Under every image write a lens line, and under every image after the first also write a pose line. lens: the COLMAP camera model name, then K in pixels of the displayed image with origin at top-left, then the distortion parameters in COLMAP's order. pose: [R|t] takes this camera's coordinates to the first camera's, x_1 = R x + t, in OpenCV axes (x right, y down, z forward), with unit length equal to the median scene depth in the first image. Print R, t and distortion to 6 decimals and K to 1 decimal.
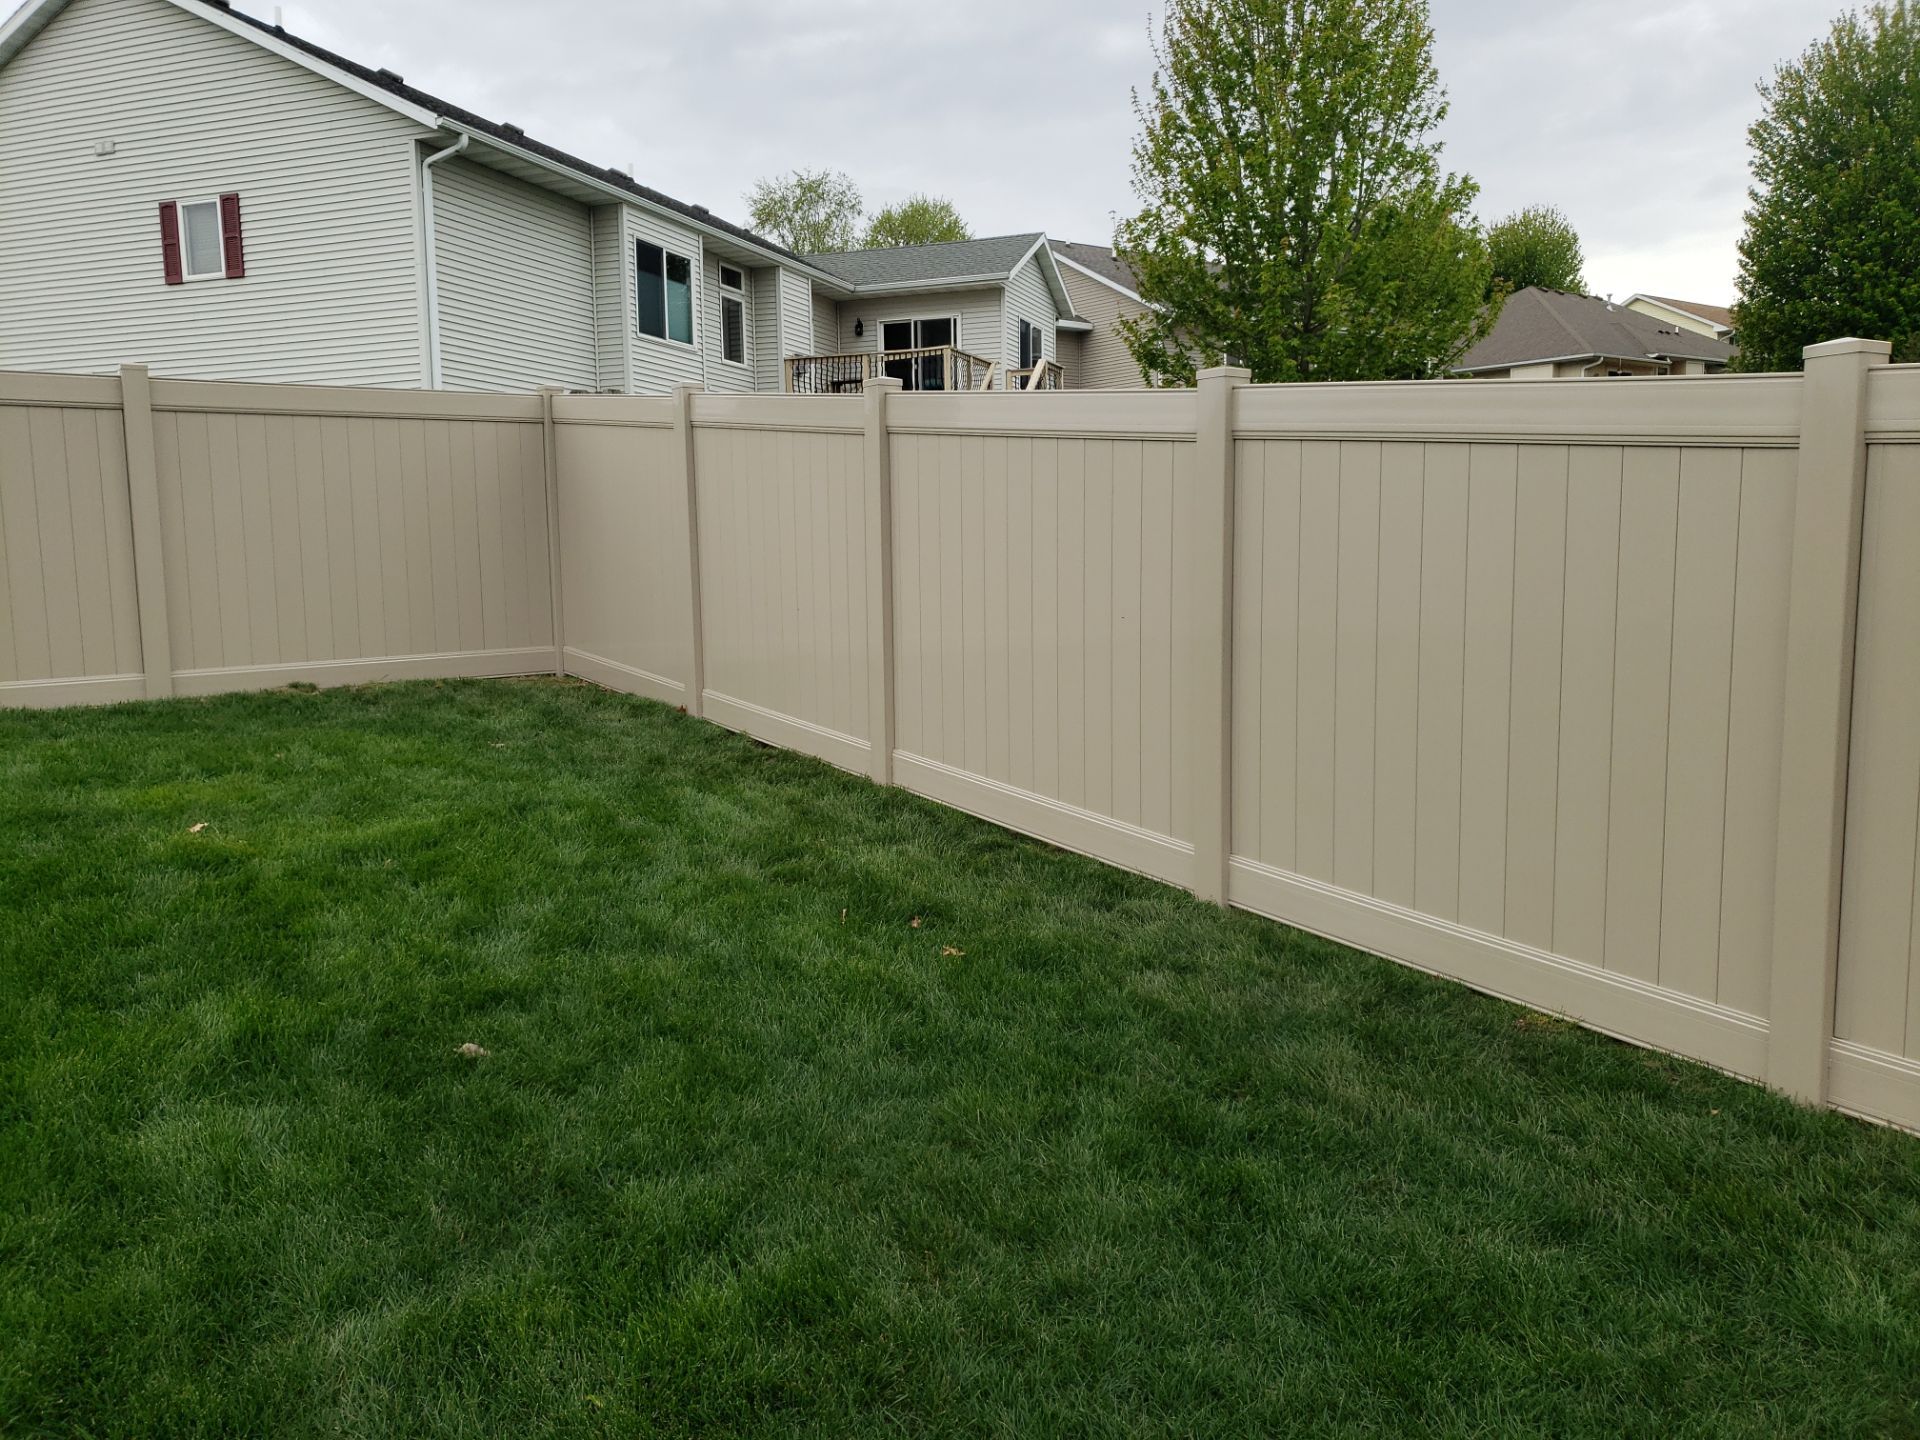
lens RADIAL K [[1468.2, 0, 941.1], [0, 1468.2, 720.2], [0, 0, 1]] dist [0.019101, -0.002721]
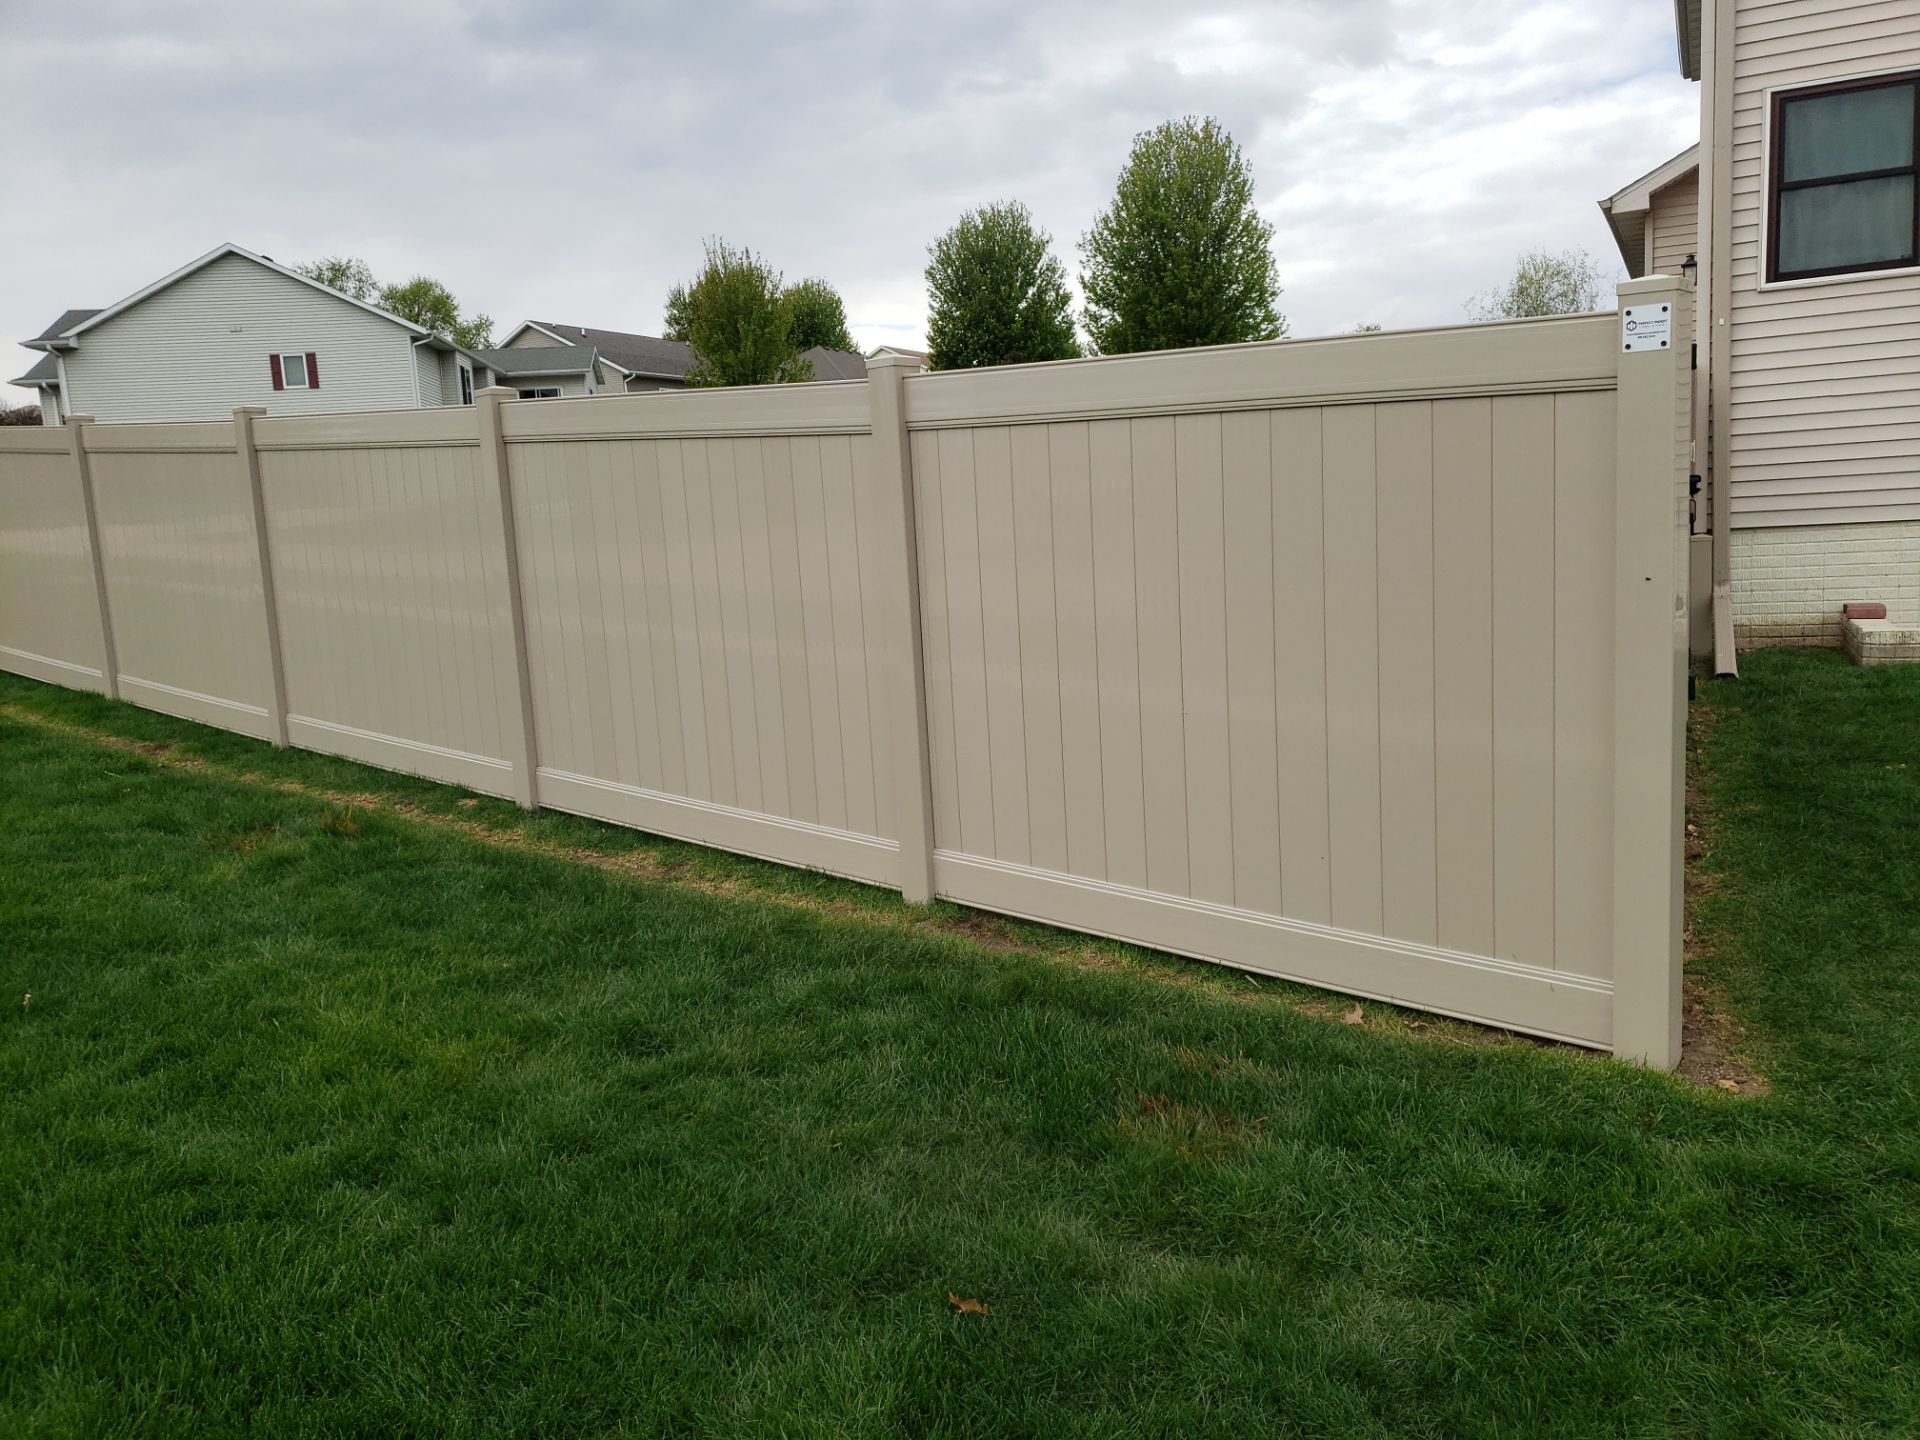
lens RADIAL K [[1510.9, 0, 960.0], [0, 1510.9, 720.0], [0, 0, 1]] dist [0.012041, 0.009031]
pose [[0.890955, -0.089405, 0.445204, -0.295328], [0.088729, 0.995804, 0.022409, 0.110369], [-0.445339, 0.019538, 0.895149, -0.679960]]
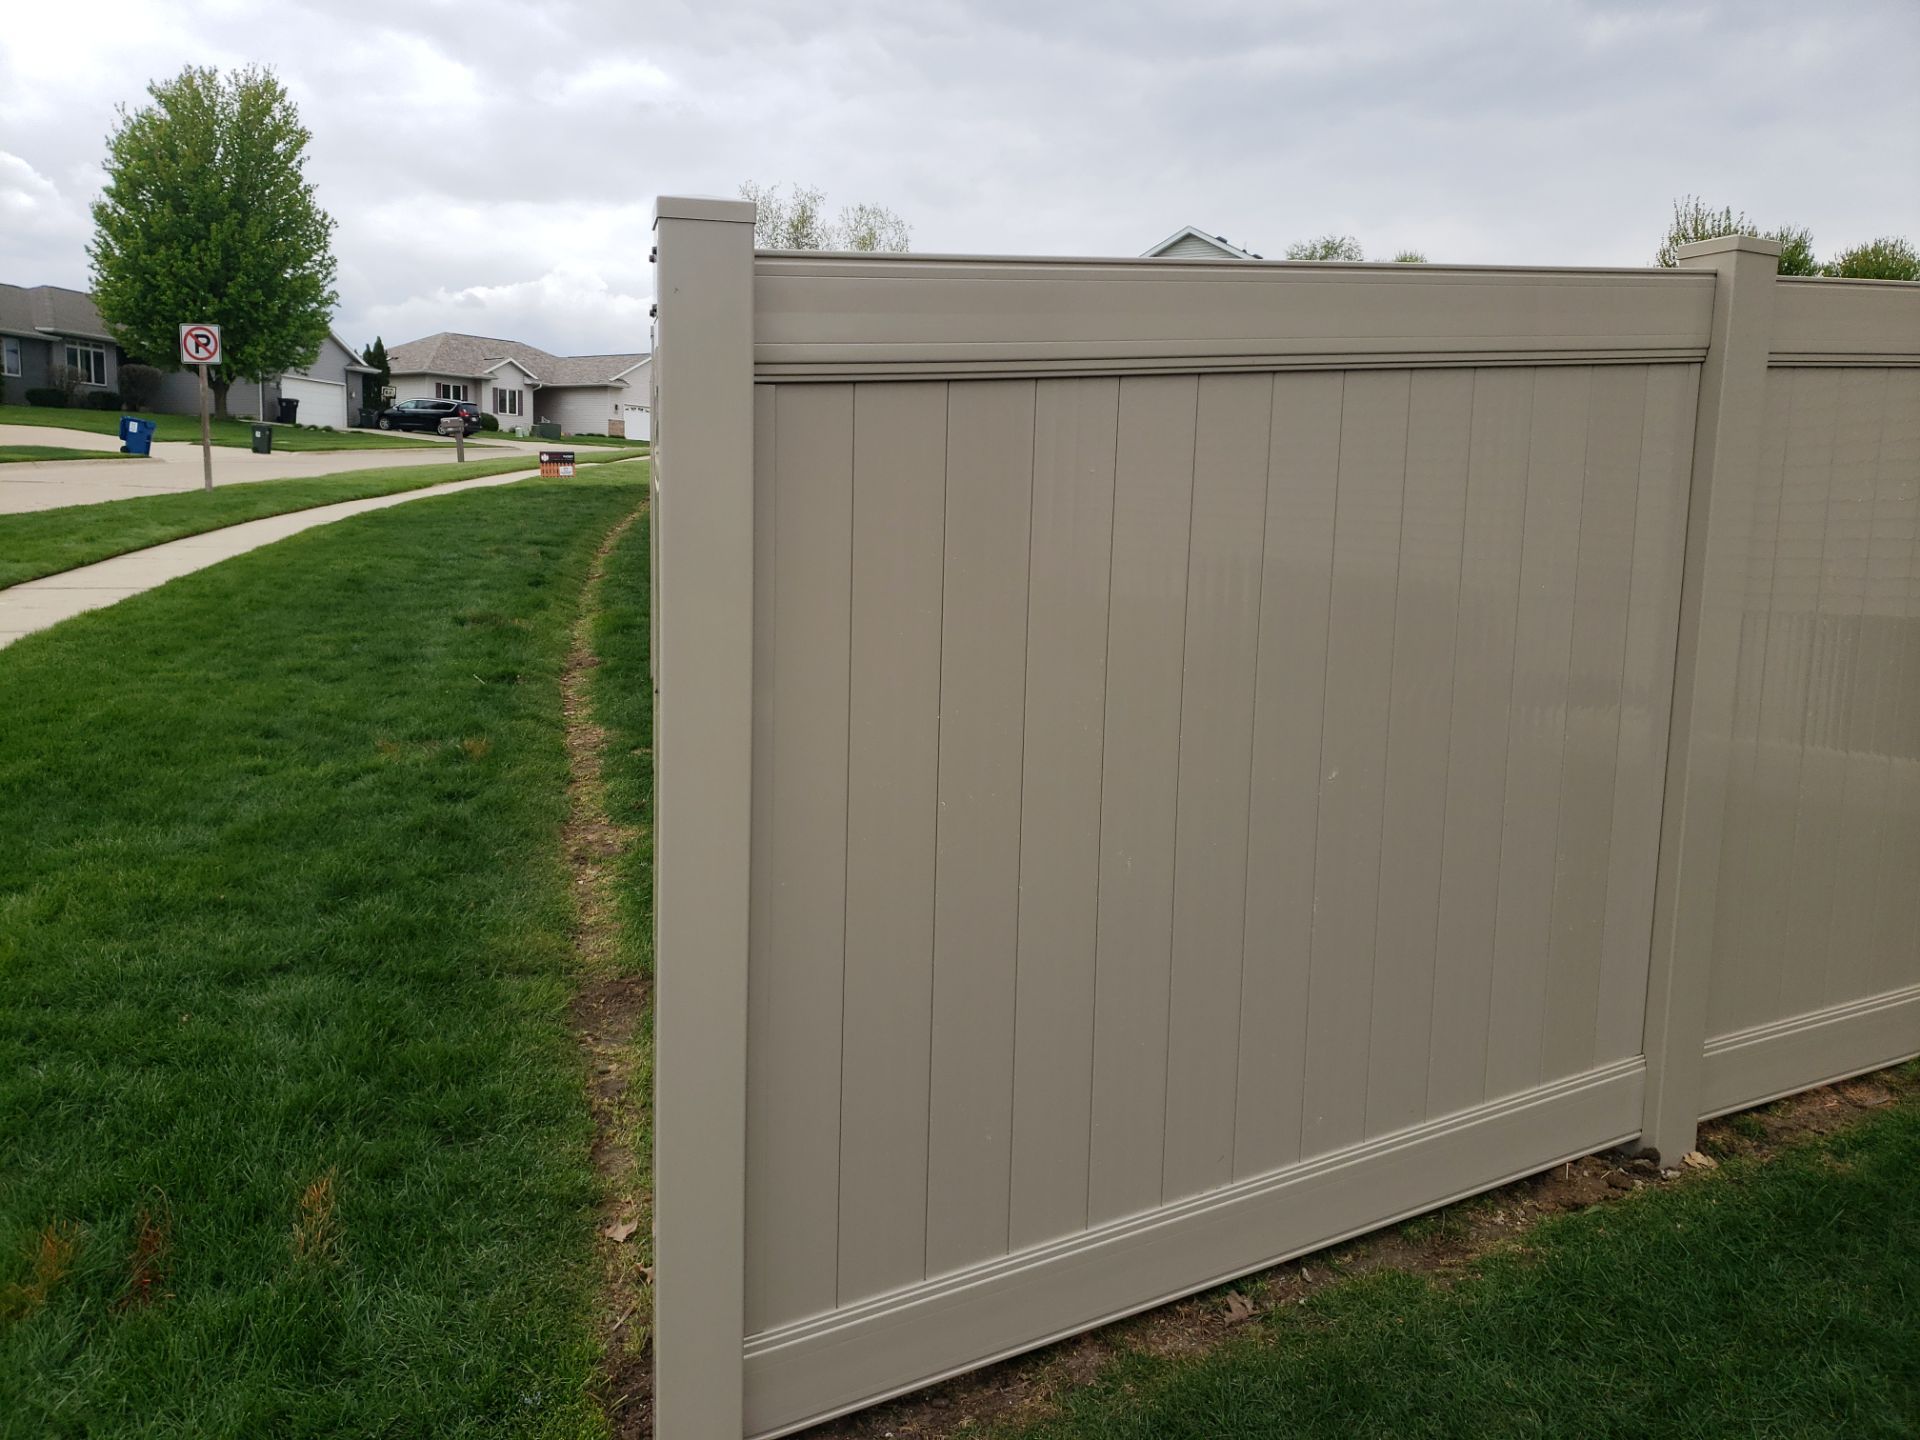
lens RADIAL K [[1491.7, 0, 945.6], [0, 1491.7, 701.6], [0, 0, 1]] dist [0.013311, -0.003919]
pose [[0.981280, 0.067771, -0.180269, -0.205853], [-0.064891, 0.997654, 0.021830, 0.106546], [0.181325, -0.009723, 0.983375, -0.670570]]
